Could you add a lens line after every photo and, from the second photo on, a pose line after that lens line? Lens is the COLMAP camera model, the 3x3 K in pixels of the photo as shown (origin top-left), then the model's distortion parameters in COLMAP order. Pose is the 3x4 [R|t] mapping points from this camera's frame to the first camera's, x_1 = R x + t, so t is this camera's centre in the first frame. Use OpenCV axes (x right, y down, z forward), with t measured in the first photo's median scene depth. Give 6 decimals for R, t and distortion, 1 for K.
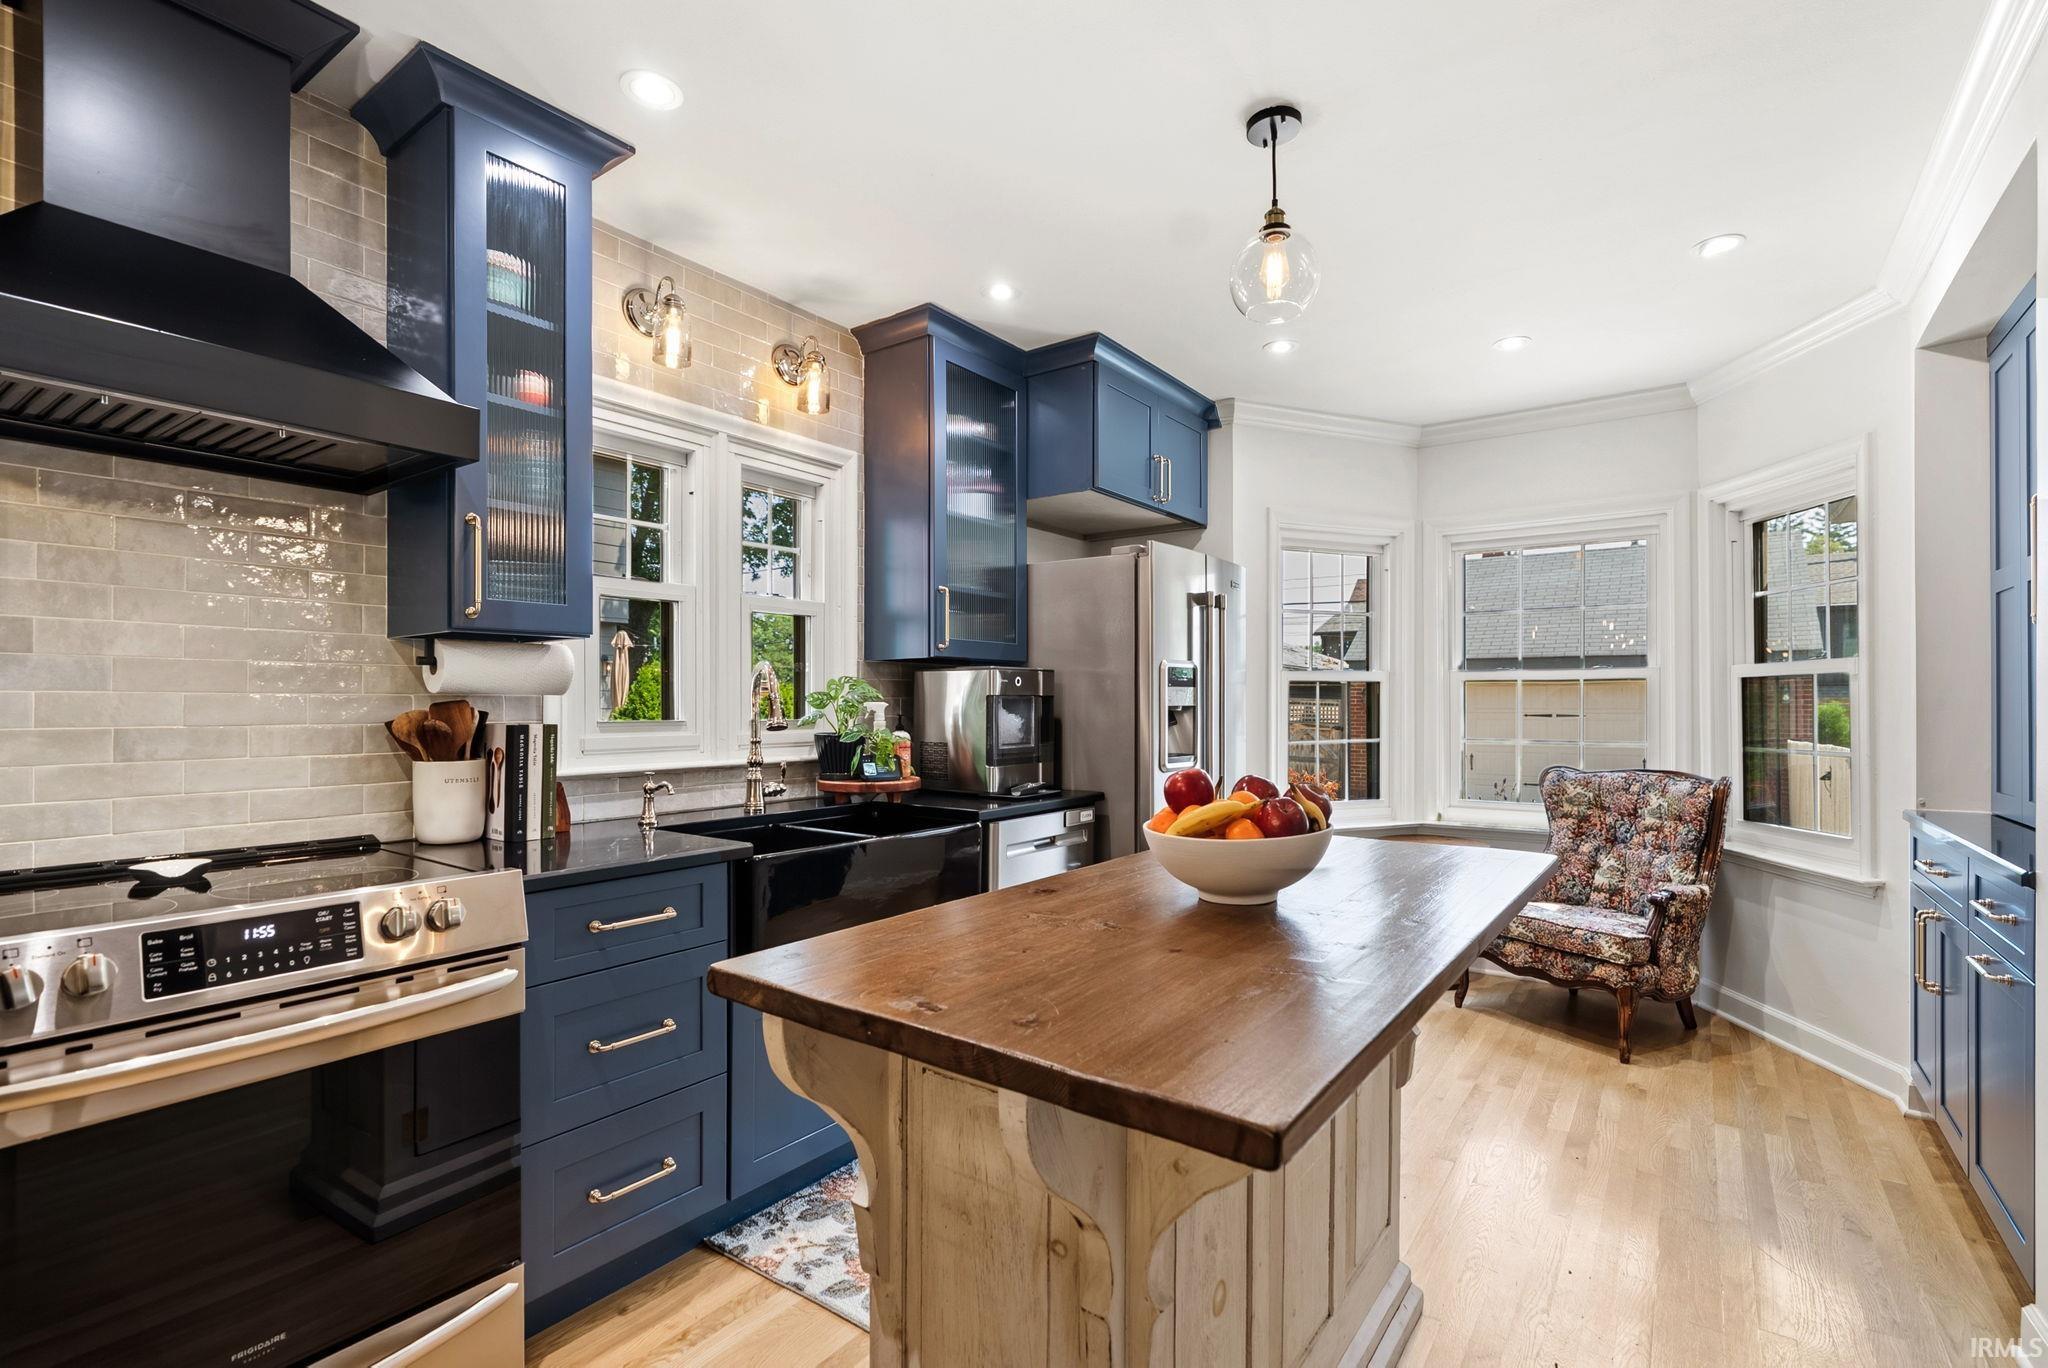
lens RADIAL K [[932.6, 0, 1024.8], [0, 932.6, 694.0], [0, 0, 1]] dist [0.002945, 0.000563]
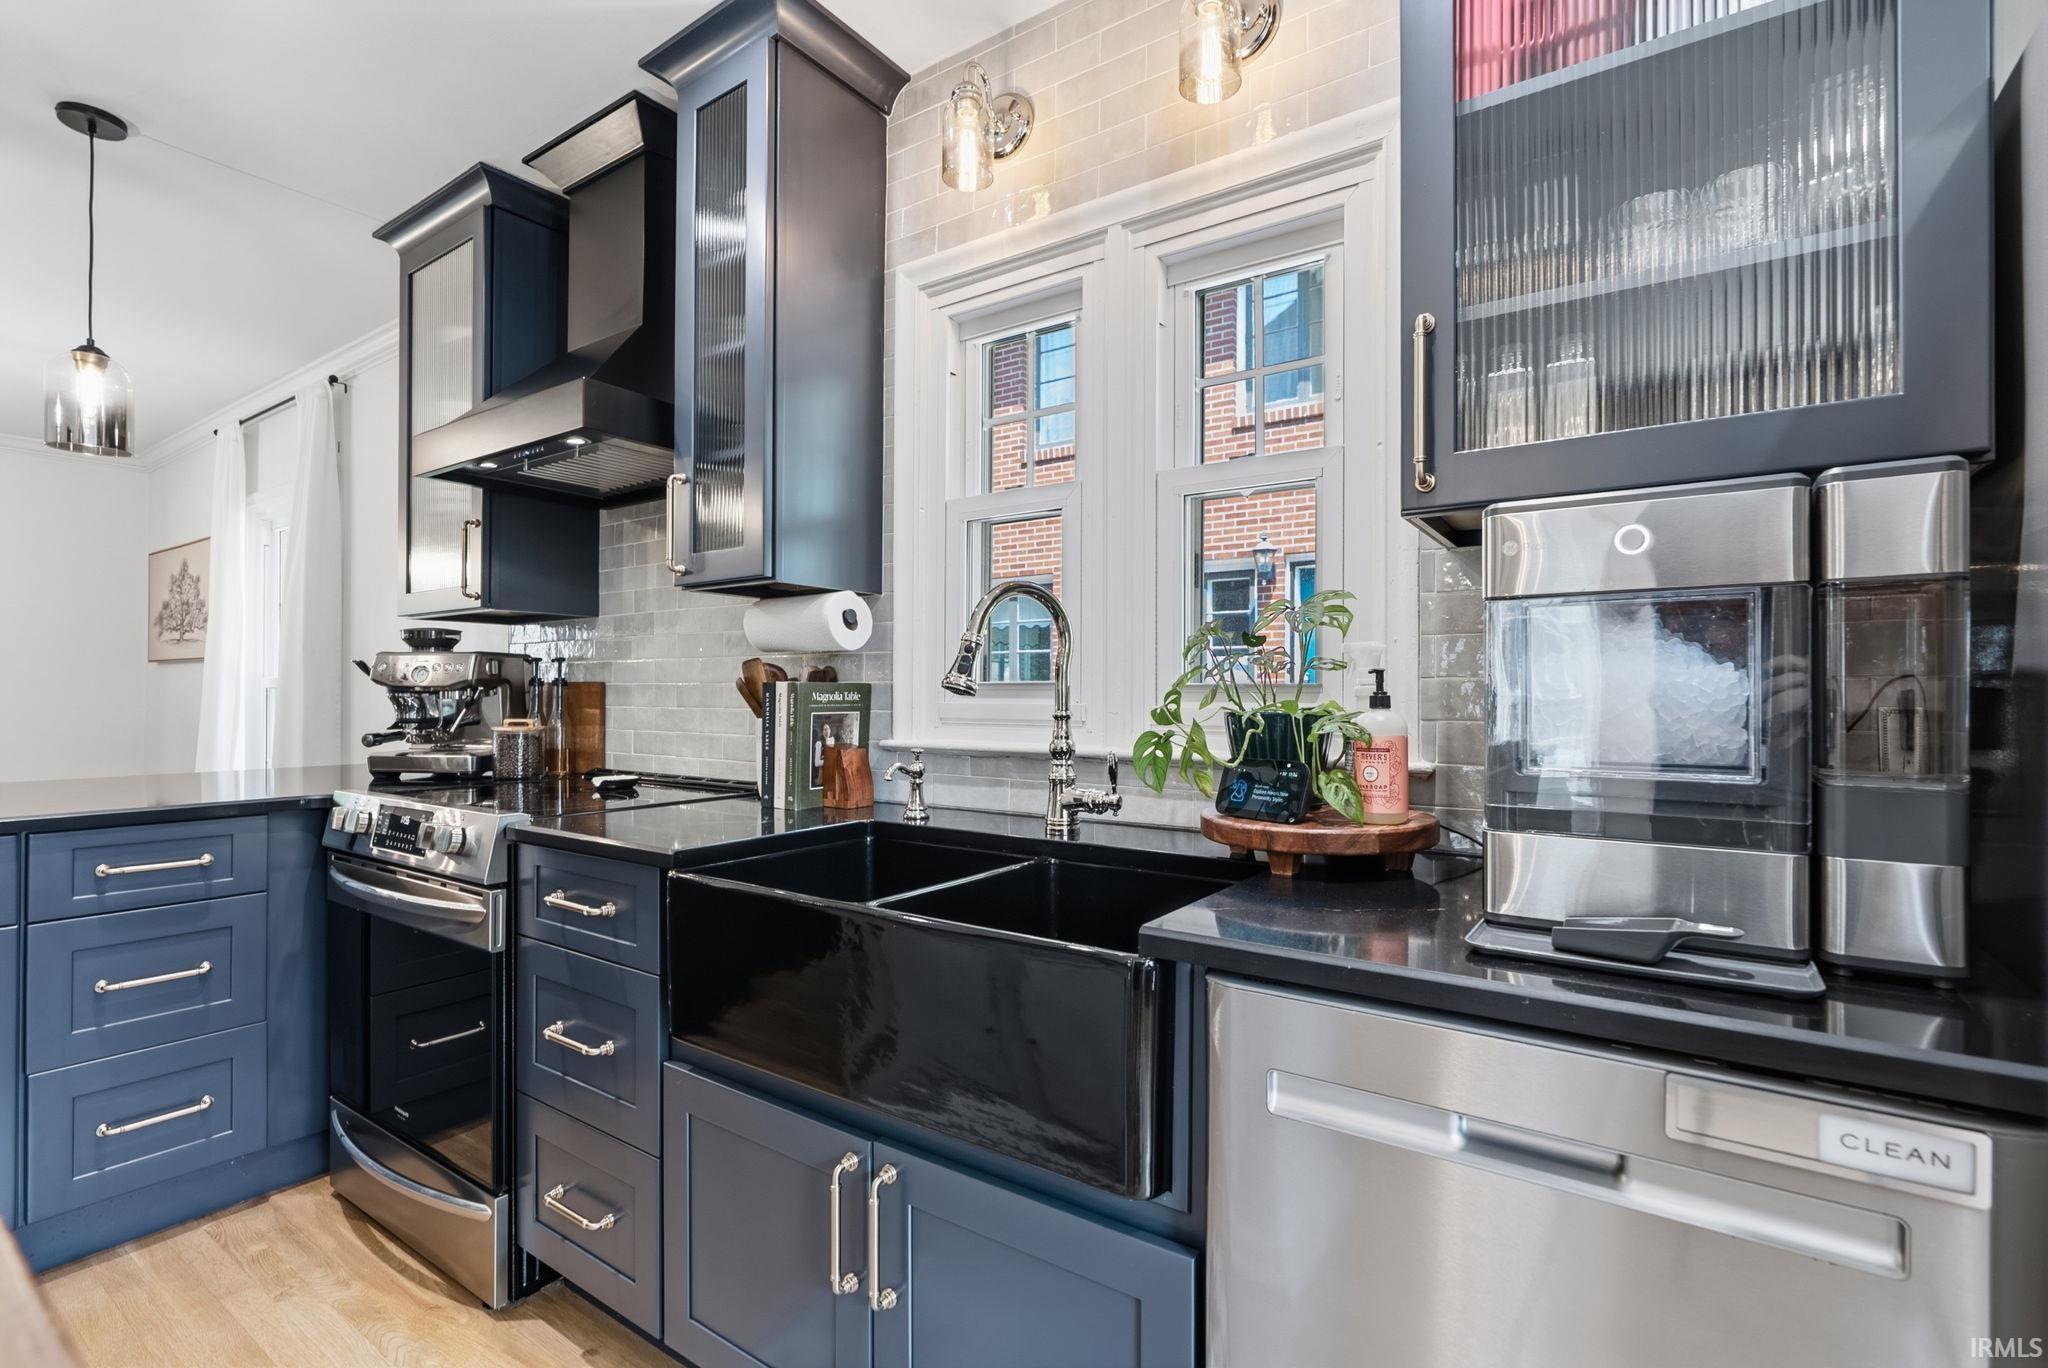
lens RADIAL K [[932.6, 0, 1024.8], [0, 932.6, 694.0], [0, 0, 1]] dist [0.002945, 0.000563]
pose [[0.032199, -0.001016, -0.999481, 0.309172], [0.007880, 0.999969, -0.000763, 0.036301], [0.999450, -0.007851, 0.032206, 0.939436]]
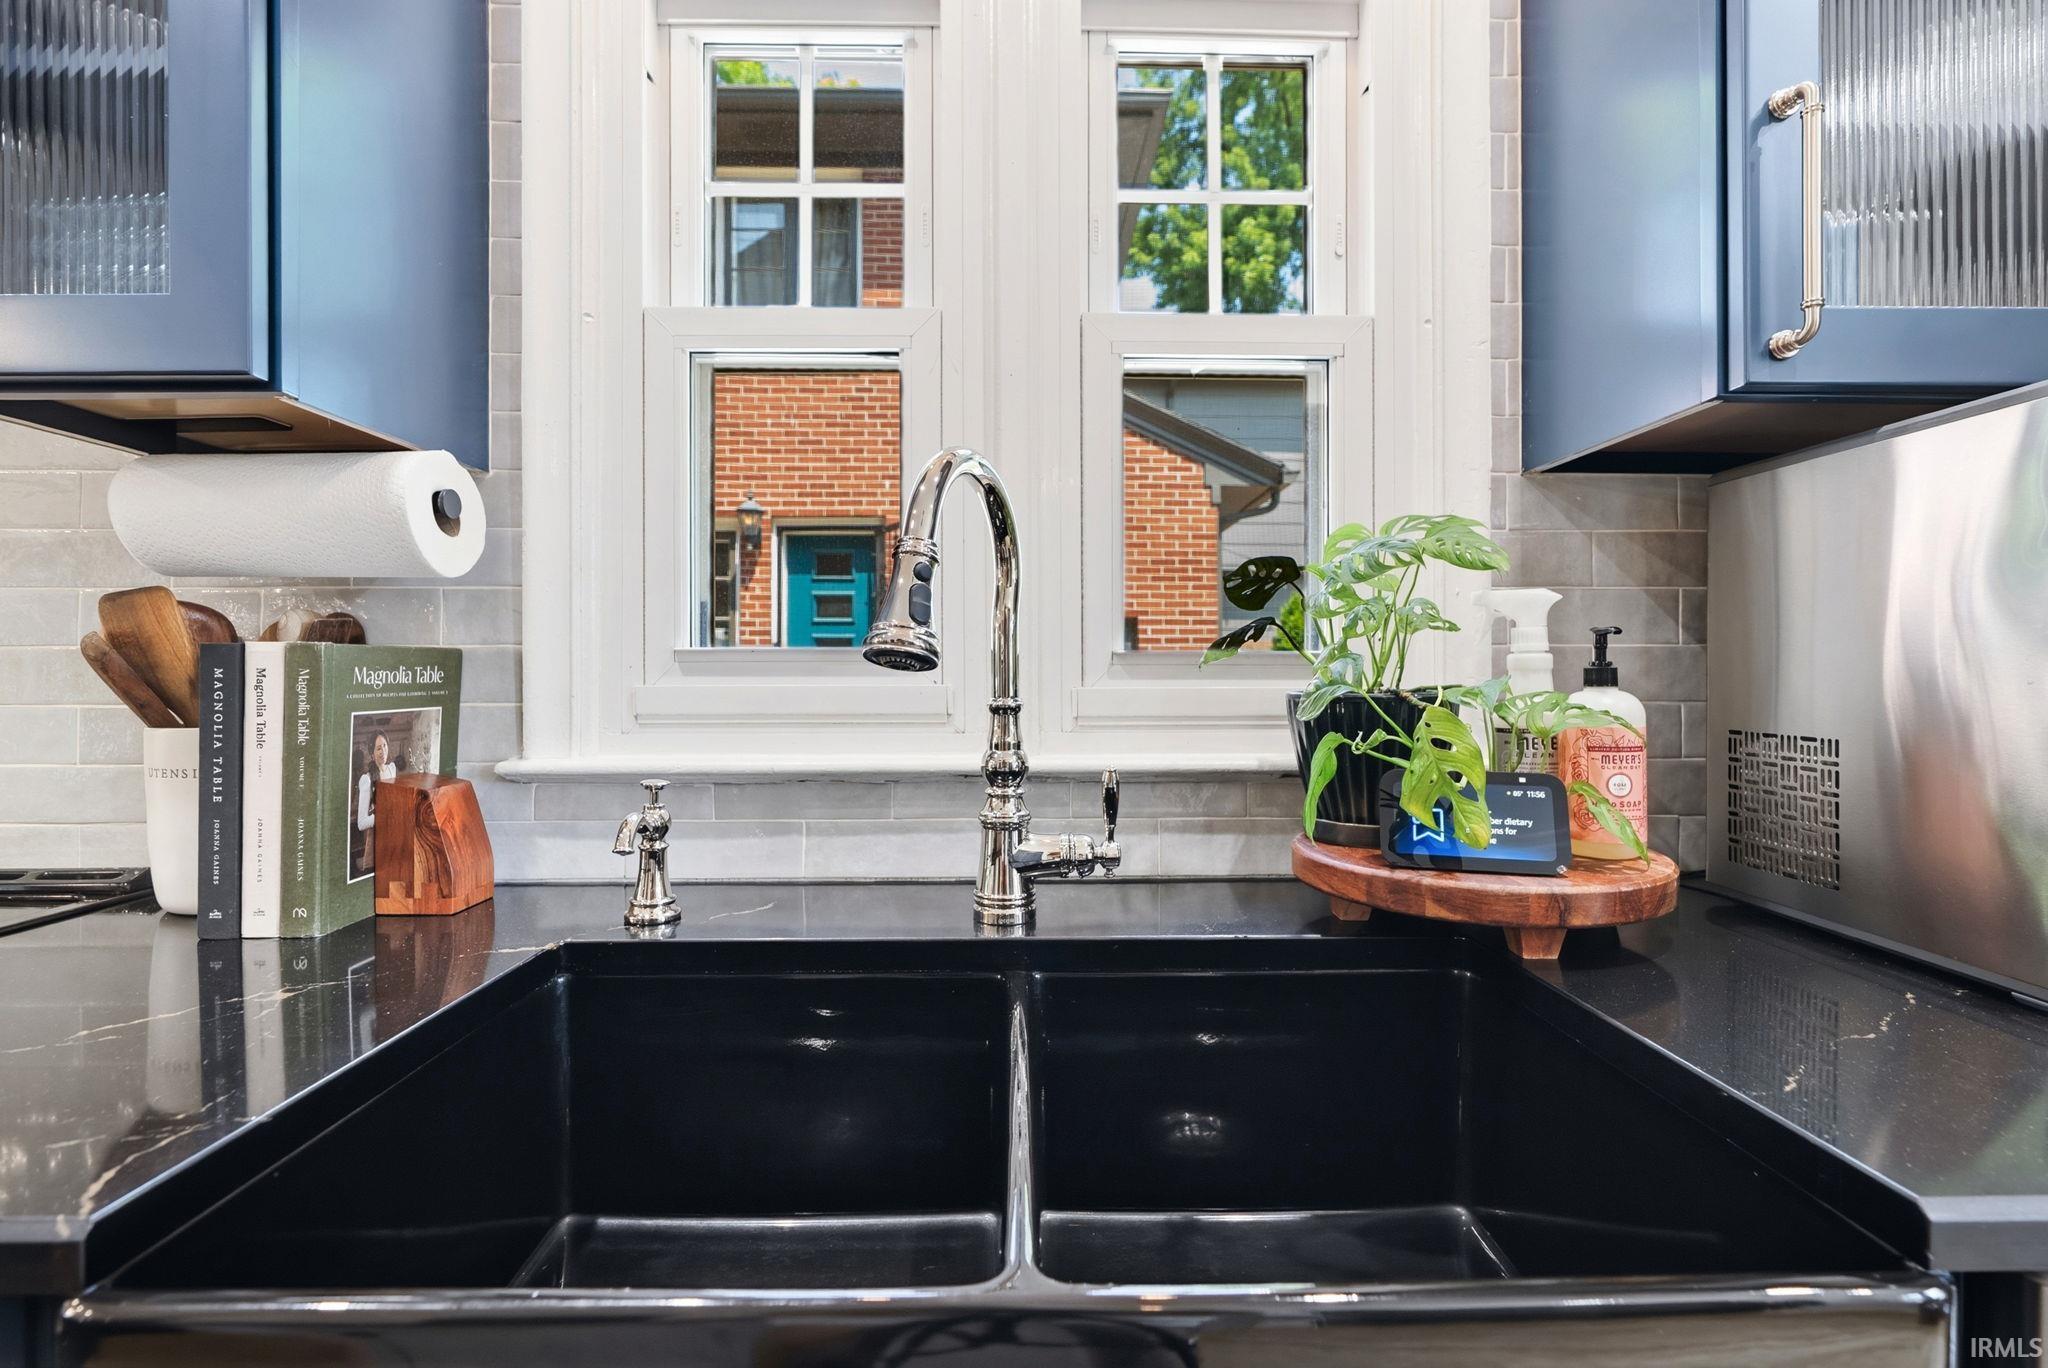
lens RADIAL K [[954.0, 0, 1022.3], [0, 954.0, 666.3], [0, 0, 1]] dist [0.000849, -0.000074]
pose [[0.598807, -0.007175, -0.800861, -0.010200], [0.010829, 0.999941, -0.000861, 0.035933], [0.800820, -0.008157, 0.598849, 0.787622]]
